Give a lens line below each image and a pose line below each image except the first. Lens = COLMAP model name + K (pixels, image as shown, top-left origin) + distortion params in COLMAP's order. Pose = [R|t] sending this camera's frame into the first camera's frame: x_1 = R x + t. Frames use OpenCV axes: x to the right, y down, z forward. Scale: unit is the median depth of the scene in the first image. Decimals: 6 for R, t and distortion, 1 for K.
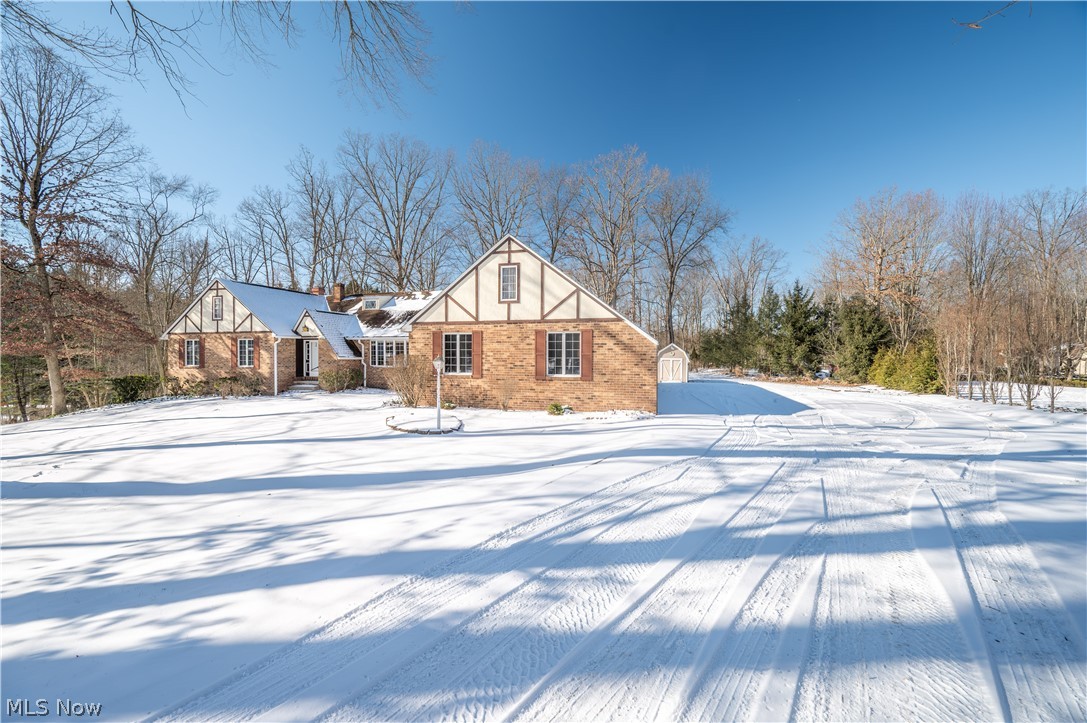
lens RADIAL K [[428.9, 0, 545.7], [0, 428.9, 359.3], [0, 0, 1]] dist [-0.002284, -0.000276]
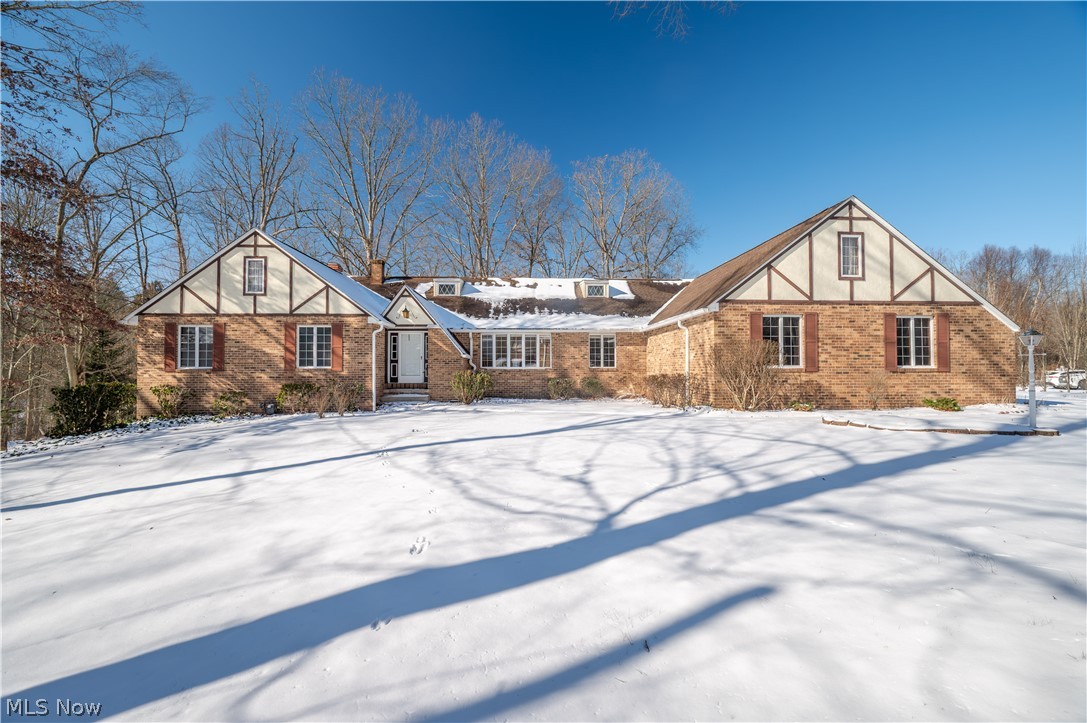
lens RADIAL K [[428.9, 0, 548.4], [0, 428.9, 363.8], [0, 0, 1]] dist [-0.002284, -0.000276]
pose [[0.942187, 0.001042, 0.335085, -0.884273], [0.007940, 0.999645, -0.025433, 0.045005], [-0.334992, 0.026624, 0.941845, 0.411267]]
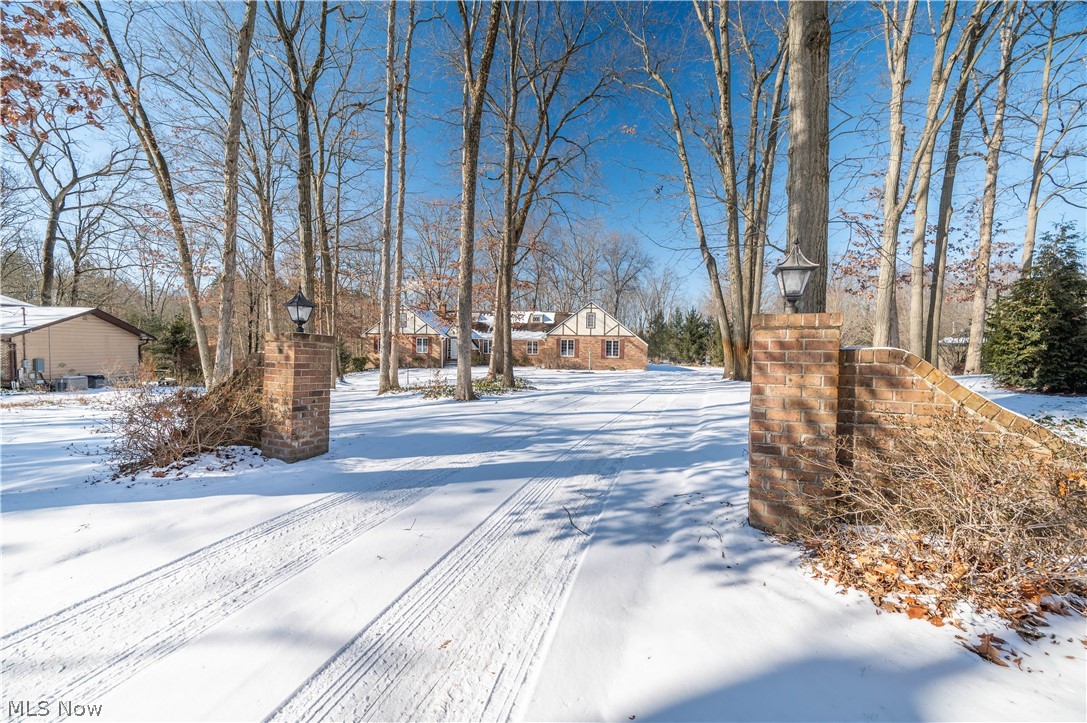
lens RADIAL K [[428.9, 0, 545.6], [0, 428.9, 368.2], [0, 0, 1]] dist [-0.002284, -0.000276]
pose [[0.979094, 0.003815, 0.203372, -0.840589], [-0.011145, 0.999328, 0.034908, 0.018401], [-0.203103, -0.036445, 0.978479, -1.406988]]
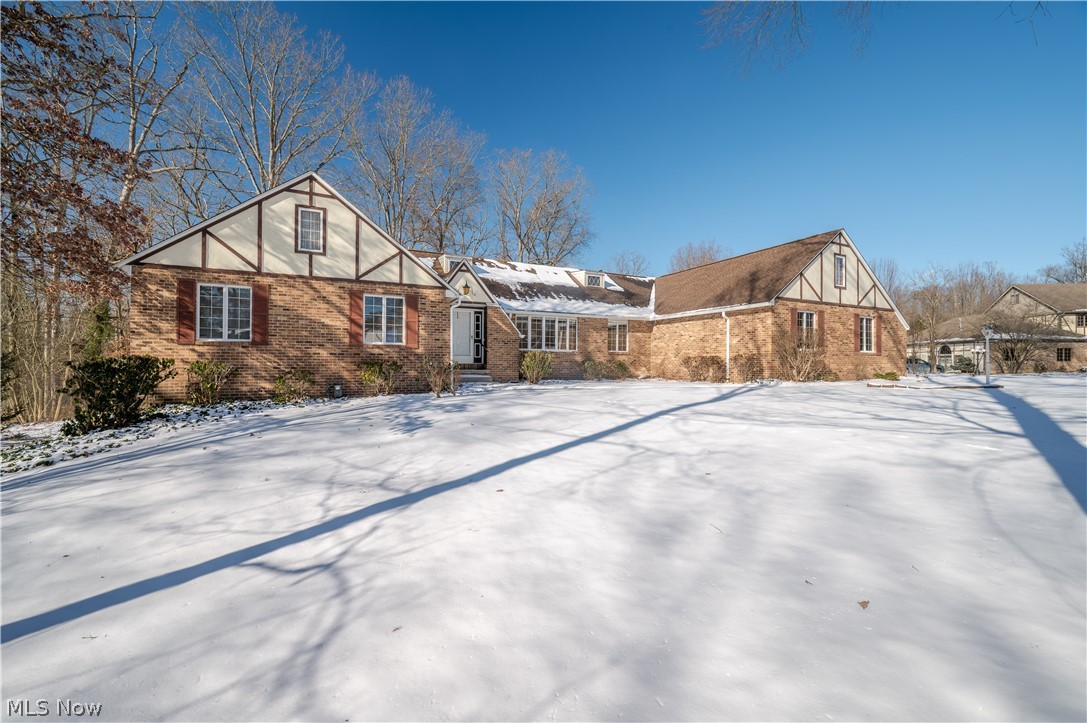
lens RADIAL K [[428.9, 0, 552.1], [0, 428.9, 363.2], [0, 0, 1]] dist [-0.002284, -0.000276]
pose [[0.738342, 0.001250, 0.674426, -1.393517], [0.005191, 0.999958, -0.007537, 0.072343], [-0.674407, 0.009065, 0.738304, 0.653806]]
